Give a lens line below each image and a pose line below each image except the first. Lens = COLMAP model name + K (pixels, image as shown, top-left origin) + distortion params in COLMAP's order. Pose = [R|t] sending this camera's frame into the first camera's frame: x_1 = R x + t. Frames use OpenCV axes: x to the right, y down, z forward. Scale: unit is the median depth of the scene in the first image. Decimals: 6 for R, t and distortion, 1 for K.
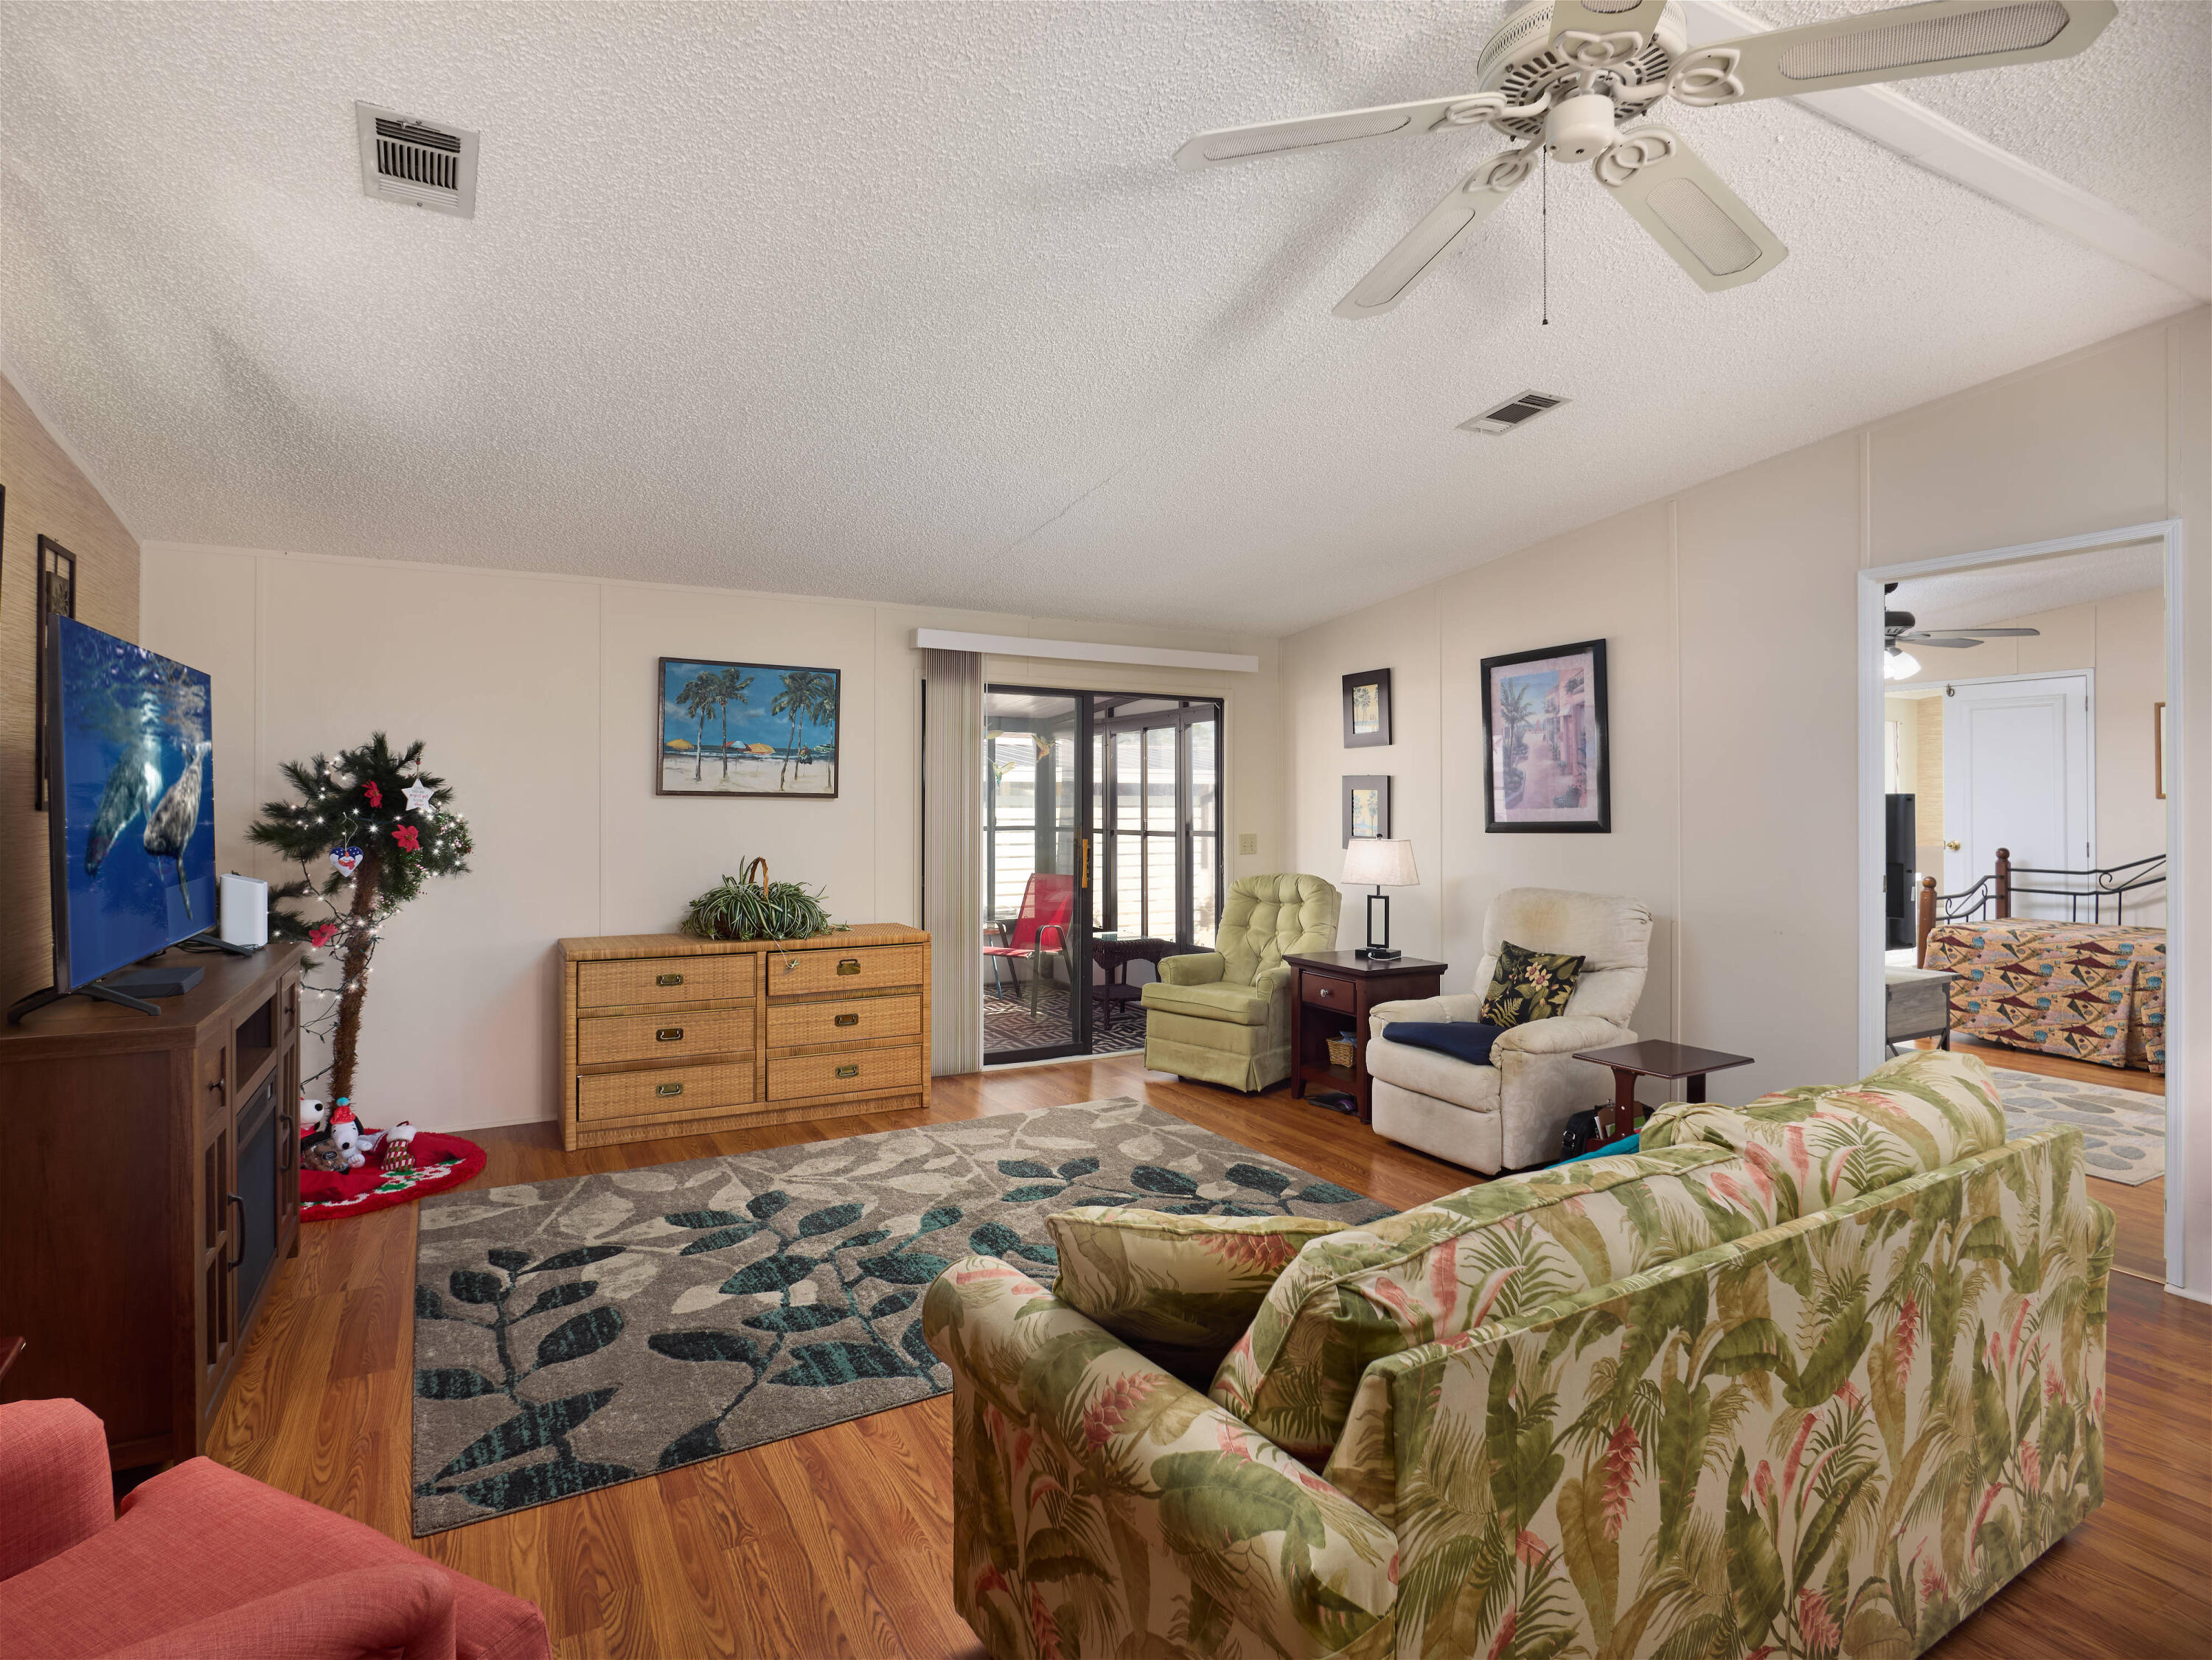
lens RADIAL K [[1151.5, 0, 1110.1], [0, 1151.5, 797.1], [0, 0, 1]] dist [-0.009499, -0.000320]
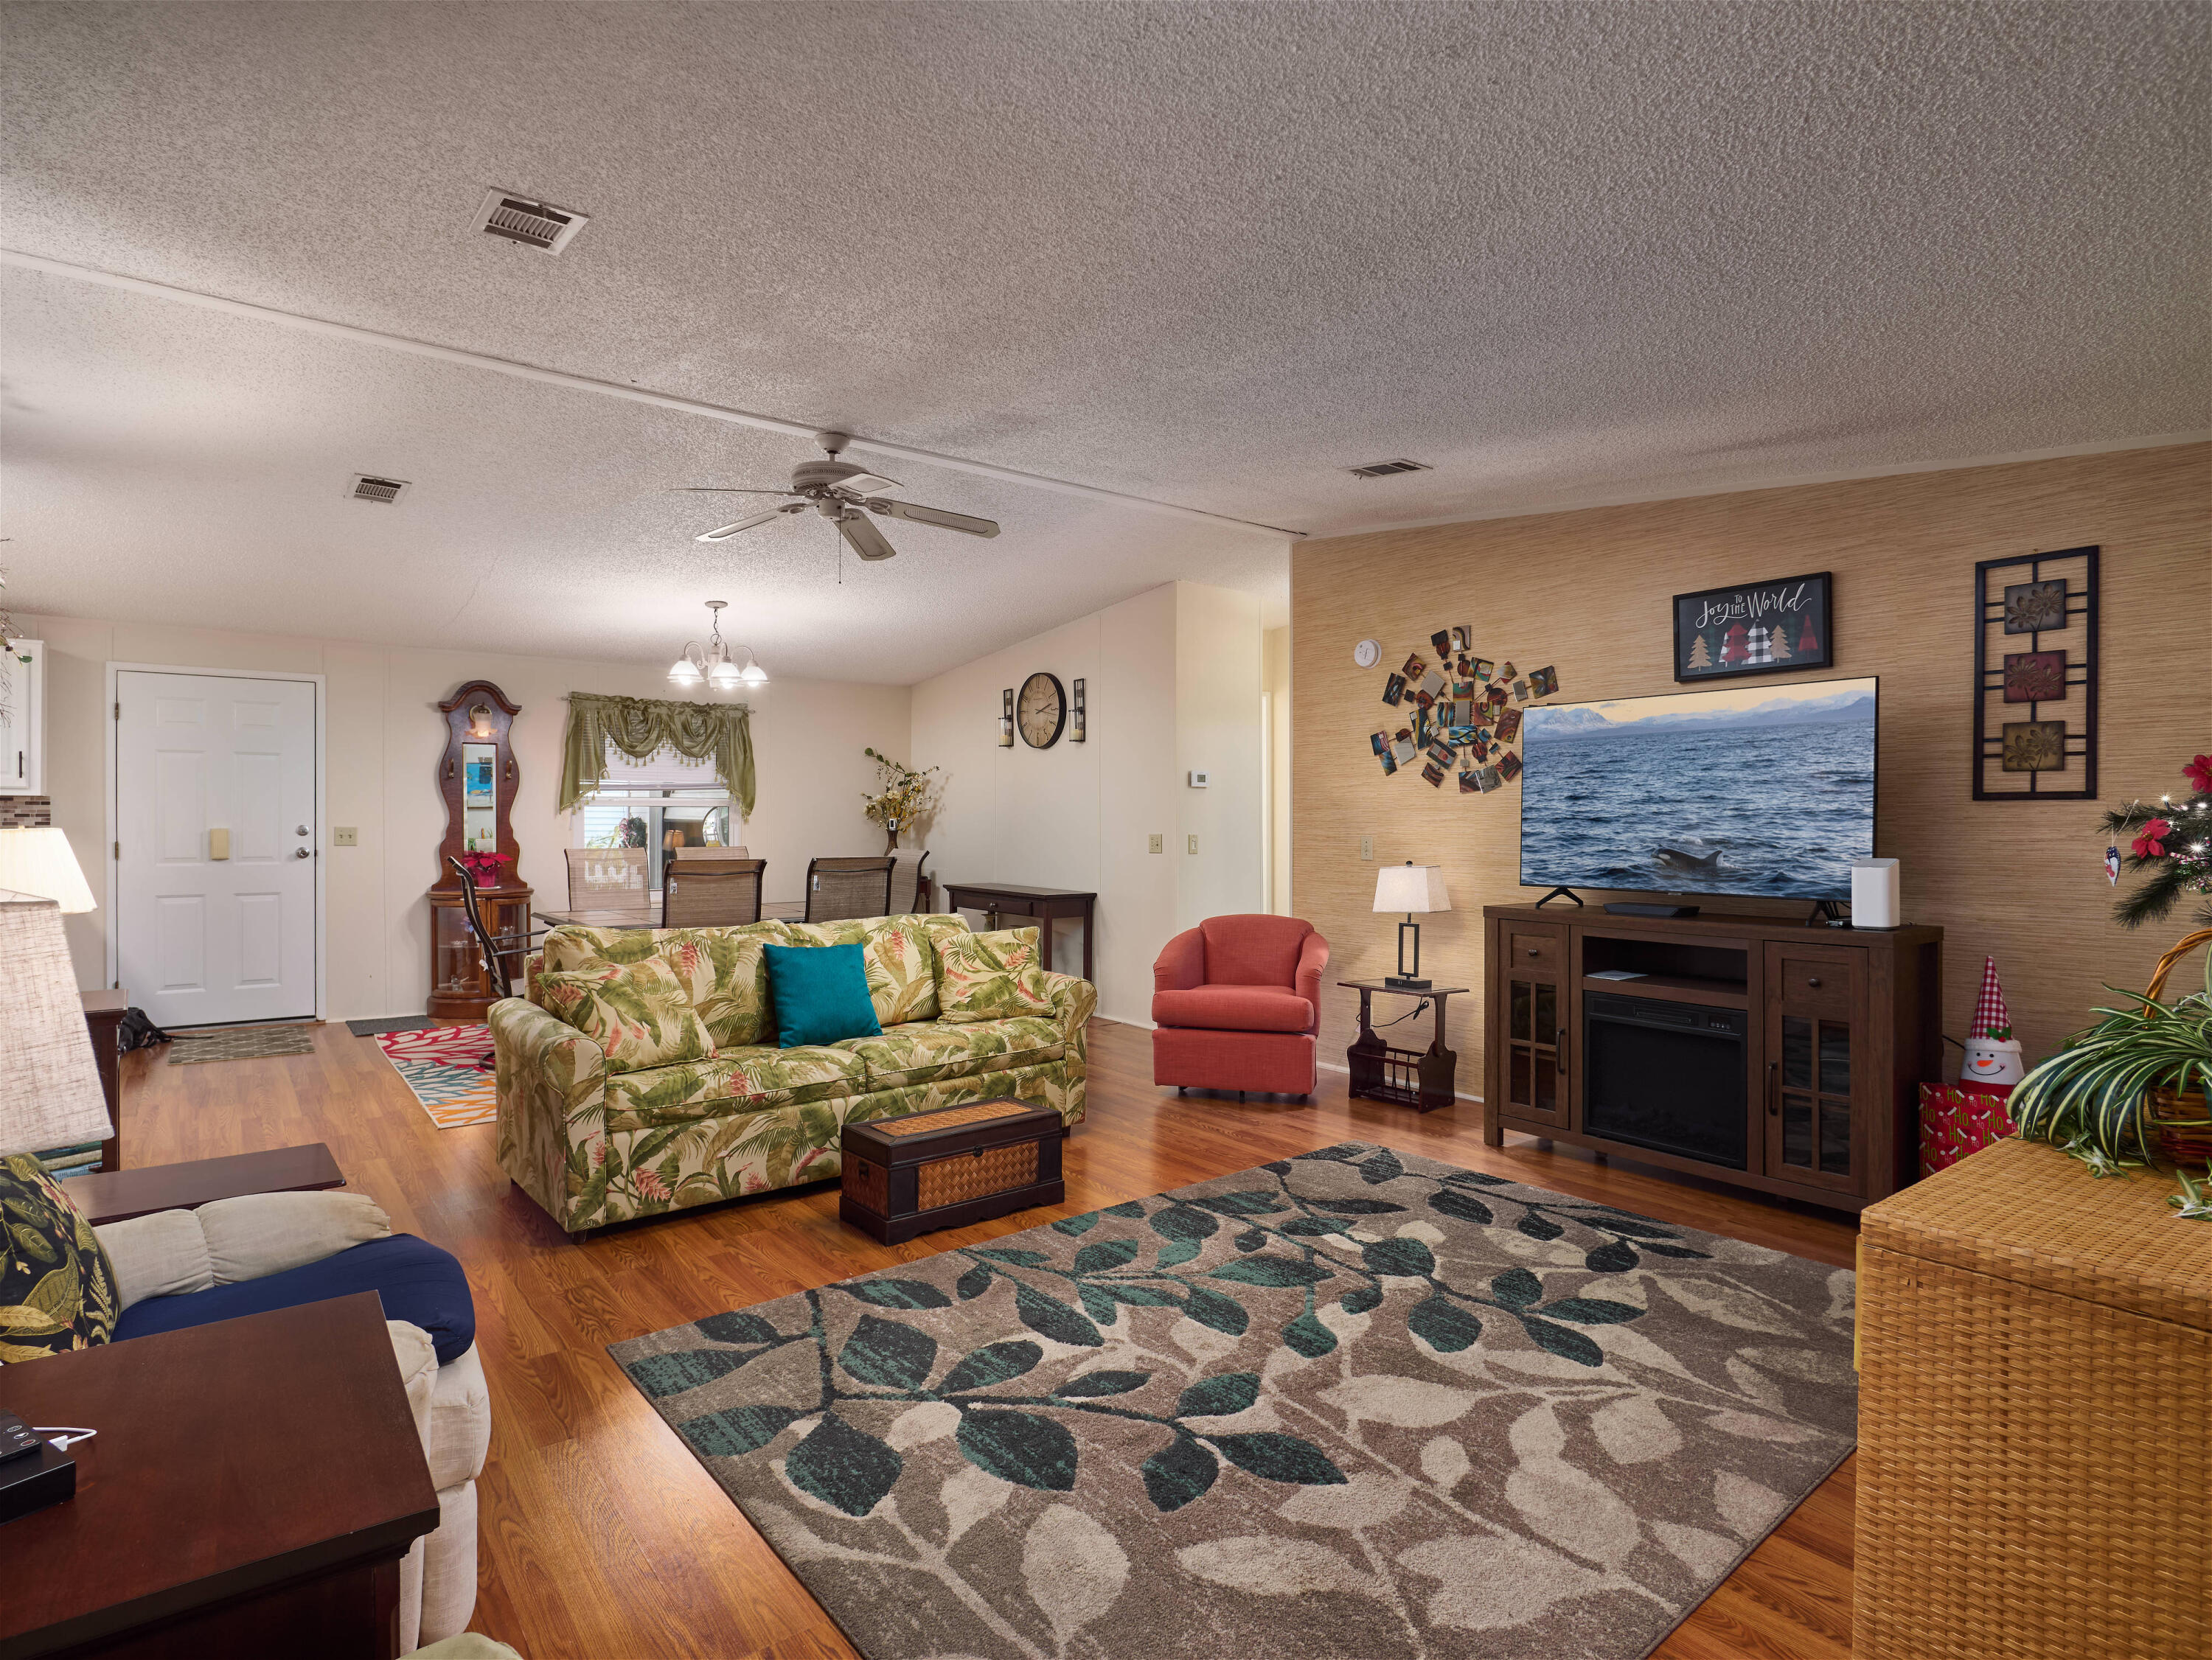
lens RADIAL K [[1151.5, 0, 1108.7], [0, 1151.5, 829.0], [0, 0, 1]] dist [-0.009499, -0.000320]
pose [[-0.988657, -0.003429, -0.150153, 0.096778], [-0.004611, 0.999961, 0.007529, 0.029506], [0.150122, 0.008136, -0.988634, 1.724289]]
